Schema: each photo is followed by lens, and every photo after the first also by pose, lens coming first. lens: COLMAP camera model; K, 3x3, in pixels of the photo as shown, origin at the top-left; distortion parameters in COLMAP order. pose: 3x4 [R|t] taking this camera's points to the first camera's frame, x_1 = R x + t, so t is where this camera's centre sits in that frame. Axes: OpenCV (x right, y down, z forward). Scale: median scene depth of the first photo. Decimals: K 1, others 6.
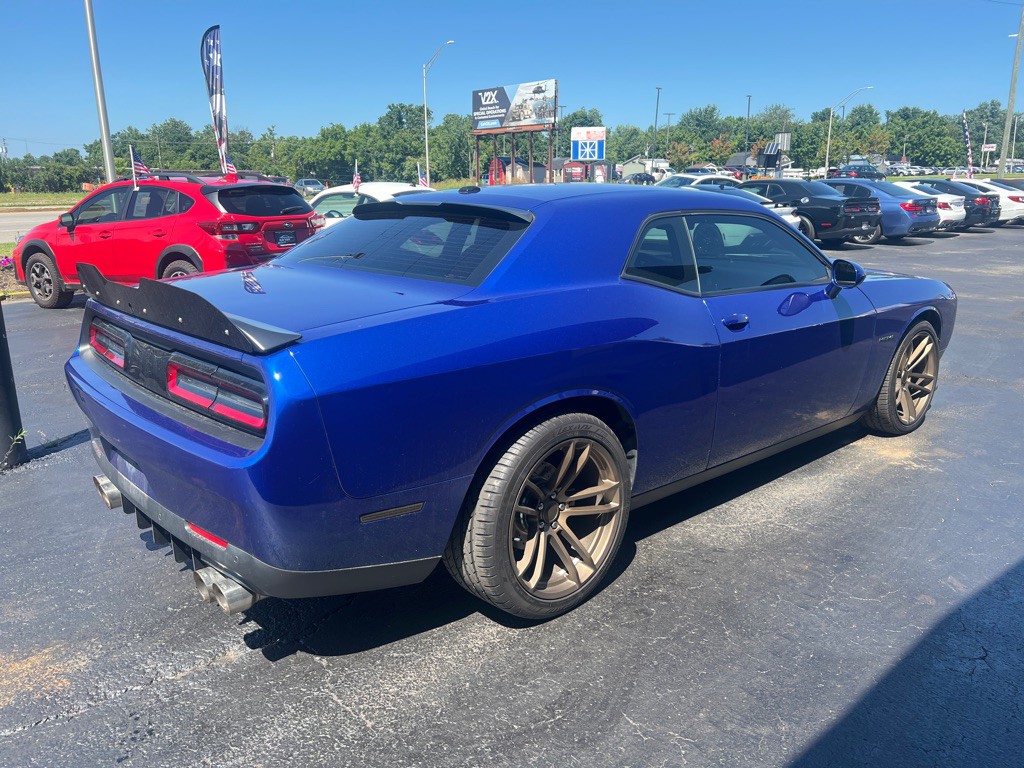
lens RADIAL K [[774.1, 0, 508.1], [0, 774.1, 388.2], [0, 0, 1]] dist [0.048447, -0.057649]
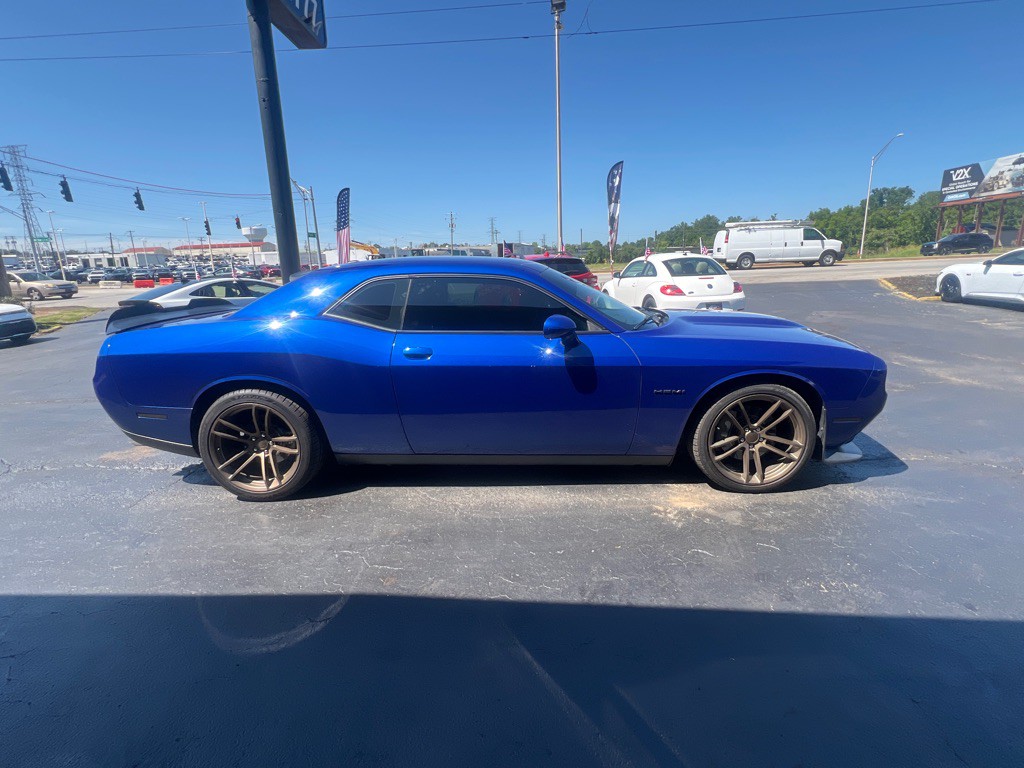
lens RADIAL K [[496.5, 0, 509.6], [0, 496.5, 382.7], [0, 0, 1]] dist [-0.002128, 0.000995]
pose [[0.720521, 0.144806, -0.678145, 0.039000], [-0.148365, 0.987499, 0.053226, -0.003981], [0.677376, 0.062263, 0.732998, 0.017285]]
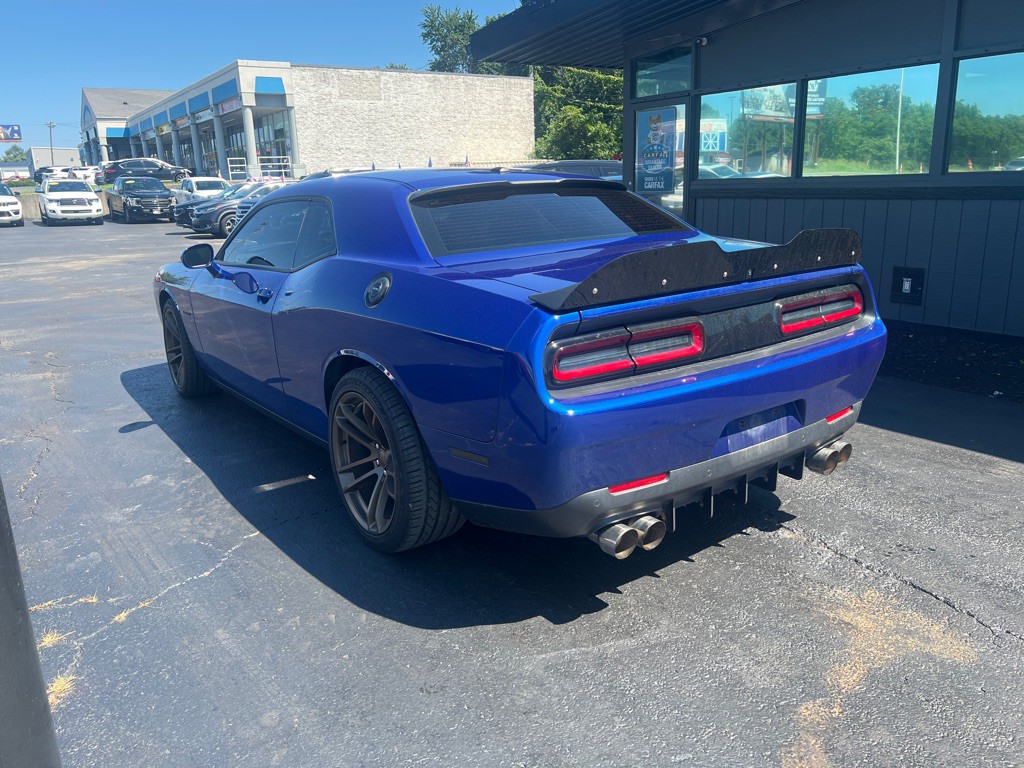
lens RADIAL K [[769.5, 0, 512.0], [0, 769.5, 384.0], [0, 0, 1]] dist [0.046245, -0.049554]
pose [[0.107397, -0.255400, 0.960852, -0.045363], [0.280732, 0.934904, 0.217125, -0.008135], [-0.953759, 0.246423, 0.172104, 0.034354]]
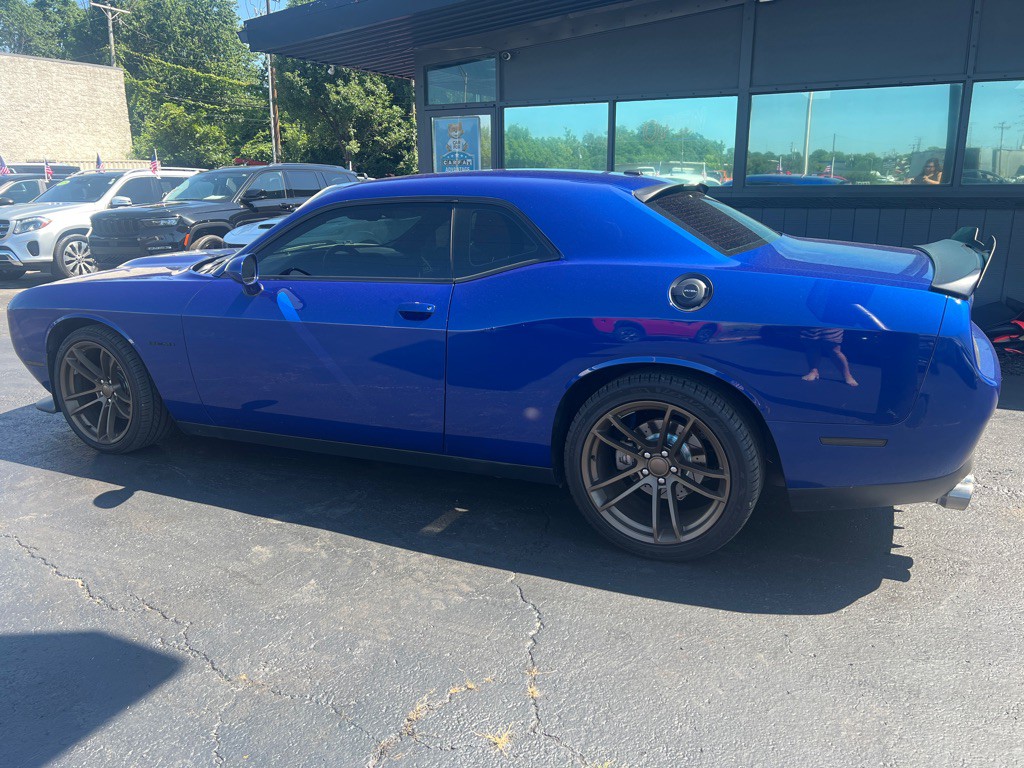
lens RADIAL K [[769.5, 0, 512.0], [0, 769.5, 384.0], [0, 0, 1]] dist [0.046245, -0.049554]
pose [[-0.392347, -0.230184, 0.890550, -0.040044], [0.240761, 0.908727, 0.340954, -0.015640], [-0.887749, 0.348182, -0.301117, 0.062106]]
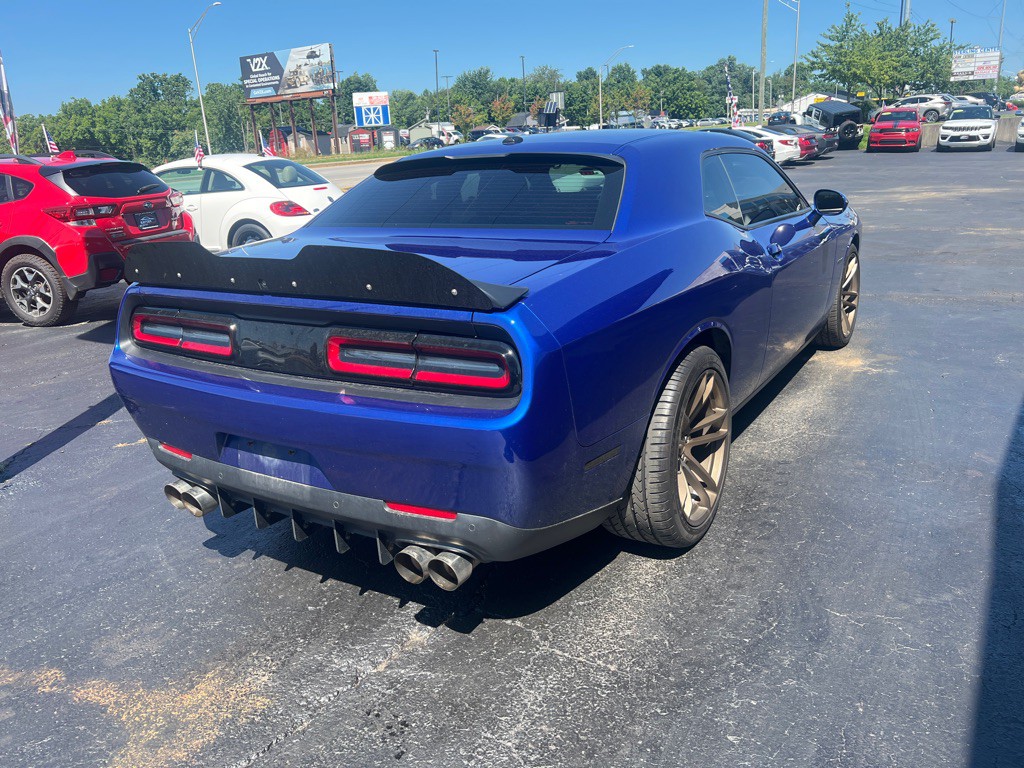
lens RADIAL K [[776.3, 0, 509.5], [0, 776.3, 383.6], [0, 0, 1]] dist [0.036323, -0.040723]
pose [[0.961544, -0.126288, 0.243895, -0.013088], [0.117886, 0.991827, 0.048804, 0.000033], [-0.248065, -0.018175, 0.968573, 0.001621]]
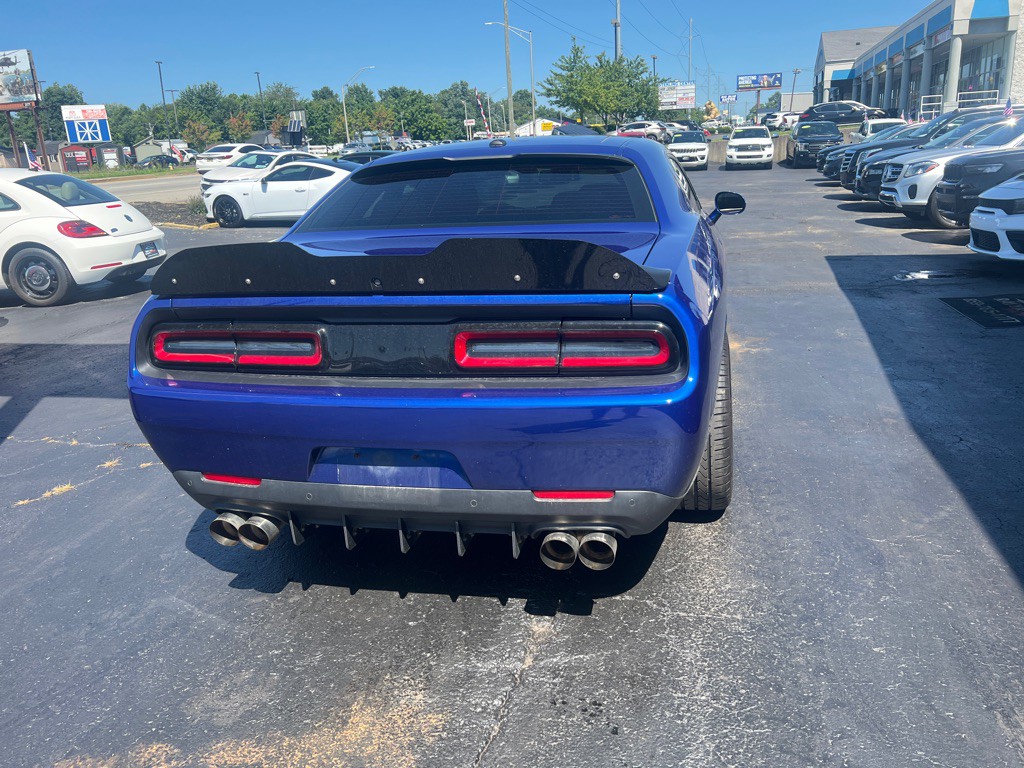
lens RADIAL K [[774.3, 0, 526.3], [0, 774.3, 383.8], [0, 0, 1]] dist [0.044276, -0.052551]
pose [[0.818140, -0.201688, 0.538487, -0.024527], [0.191140, 0.978606, 0.076128, -0.000832], [-0.542321, 0.040643, 0.839188, 0.005880]]
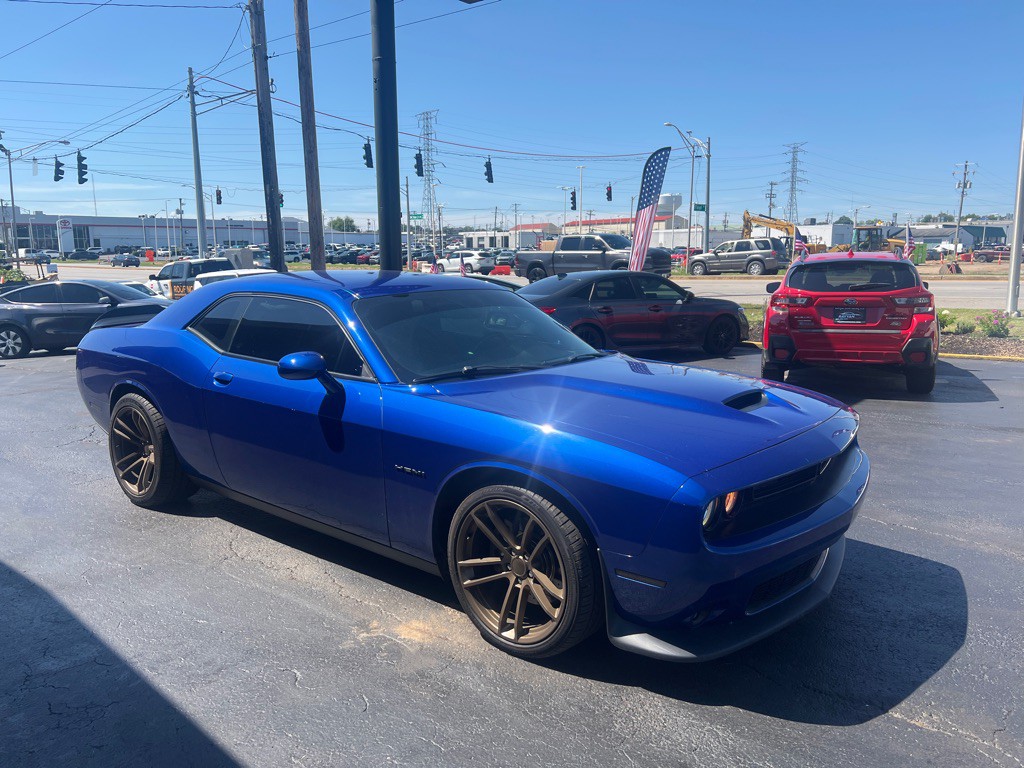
lens RADIAL K [[774.1, 0, 508.1], [0, 774.1, 388.2], [0, 0, 1]] dist [0.048447, -0.057649]
pose [[0.146087, 0.167927, -0.974915, 0.061818], [-0.242930, 0.961402, 0.129197, -0.013362], [0.958980, 0.217962, 0.181243, 0.046342]]
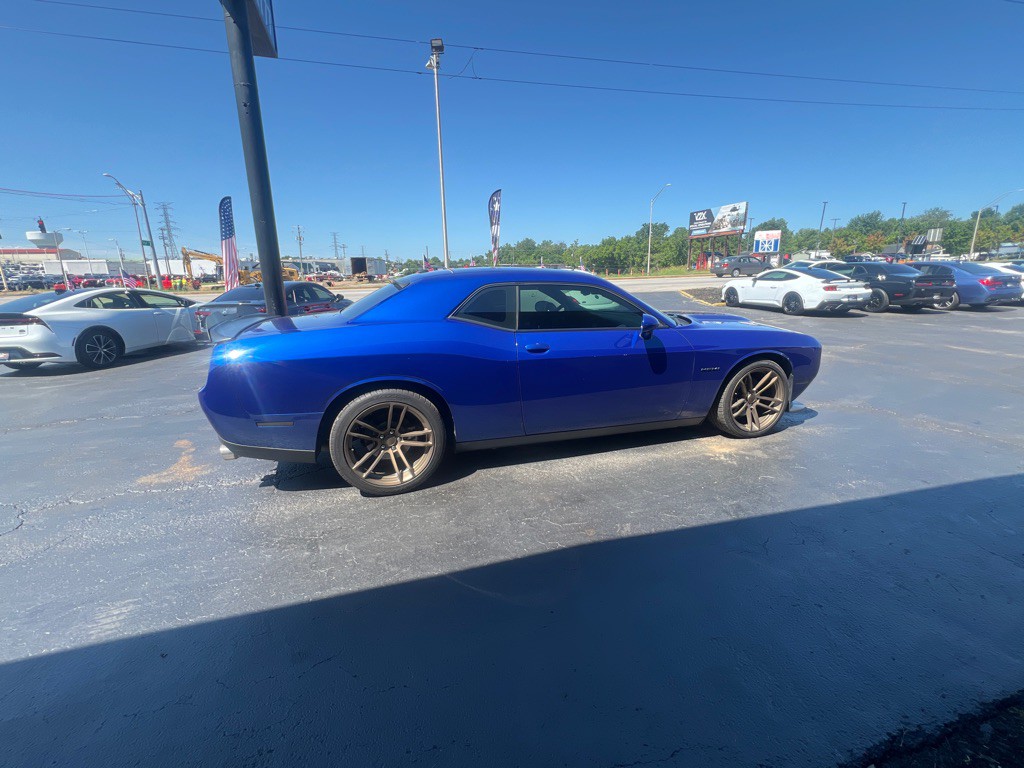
lens RADIAL K [[441.8, 0, 509.5], [0, 441.8, 382.2], [0, 0, 1]] dist [-0.000519, 0.000154]
pose [[0.907522, 0.089007, -0.410464, 0.023991], [-0.092615, 0.995640, 0.011129, -0.000687], [0.409665, 0.027915, 0.911809, 0.004223]]
